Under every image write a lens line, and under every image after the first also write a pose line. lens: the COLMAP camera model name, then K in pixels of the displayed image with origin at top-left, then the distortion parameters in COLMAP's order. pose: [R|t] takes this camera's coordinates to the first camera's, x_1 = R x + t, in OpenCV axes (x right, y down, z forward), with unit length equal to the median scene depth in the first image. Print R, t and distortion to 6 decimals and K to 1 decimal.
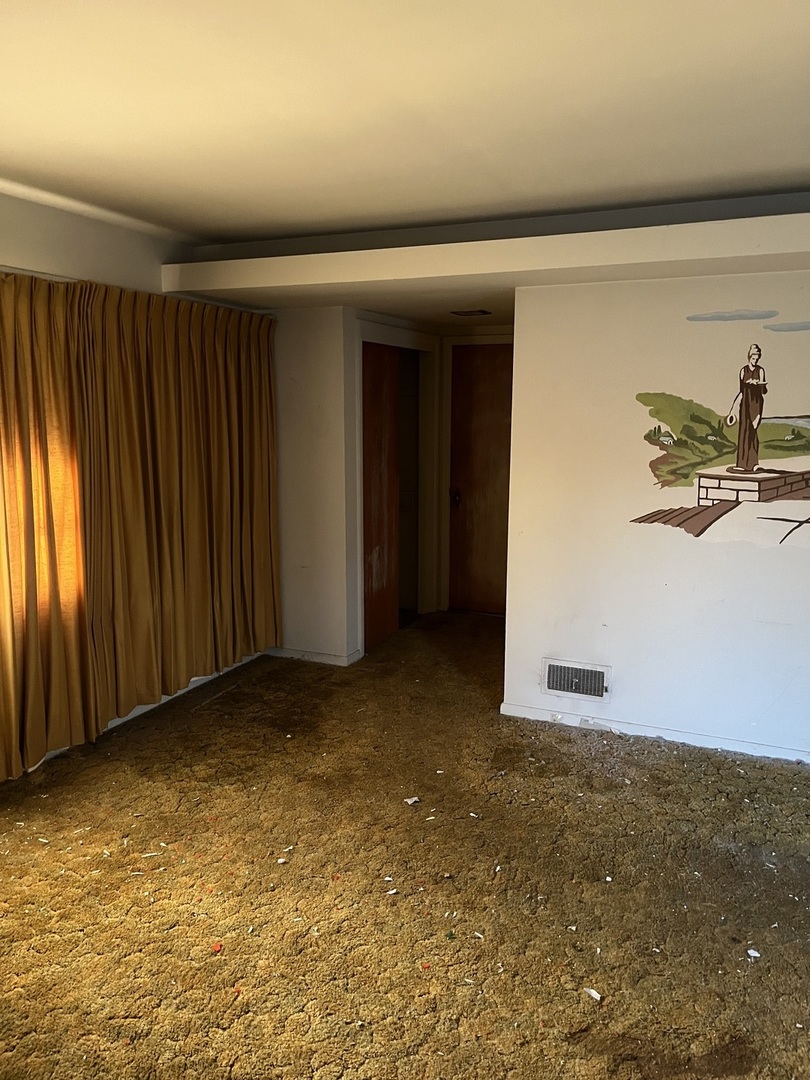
lens RADIAL K [[821.2, 0, 405.0], [0, 821.2, 540.0], [0, 0, 1]] dist [-0.000146, -0.000938]
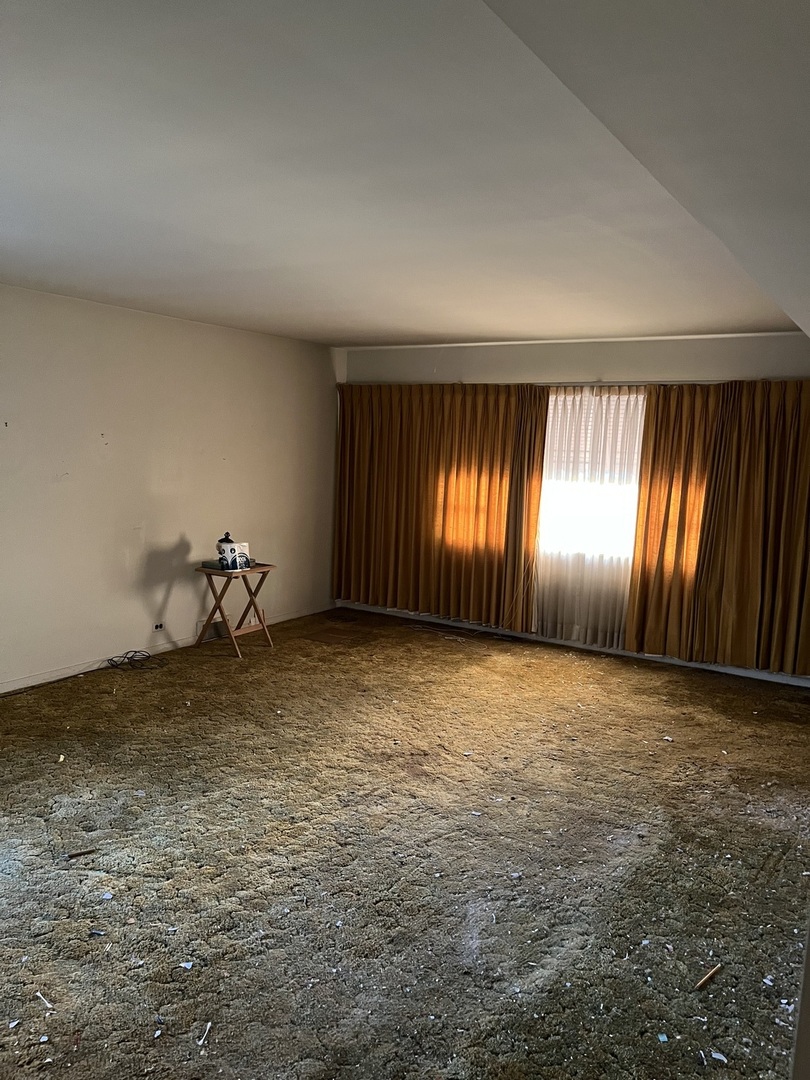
lens RADIAL K [[821.2, 0, 405.0], [0, 821.2, 540.0], [0, 0, 1]] dist [-0.000146, -0.000938]
pose [[-0.159560, 0.093792, -0.982723, 1.350919], [-0.213453, 0.968650, 0.127106, -0.078221], [0.963835, 0.230046, -0.134537, 0.667177]]
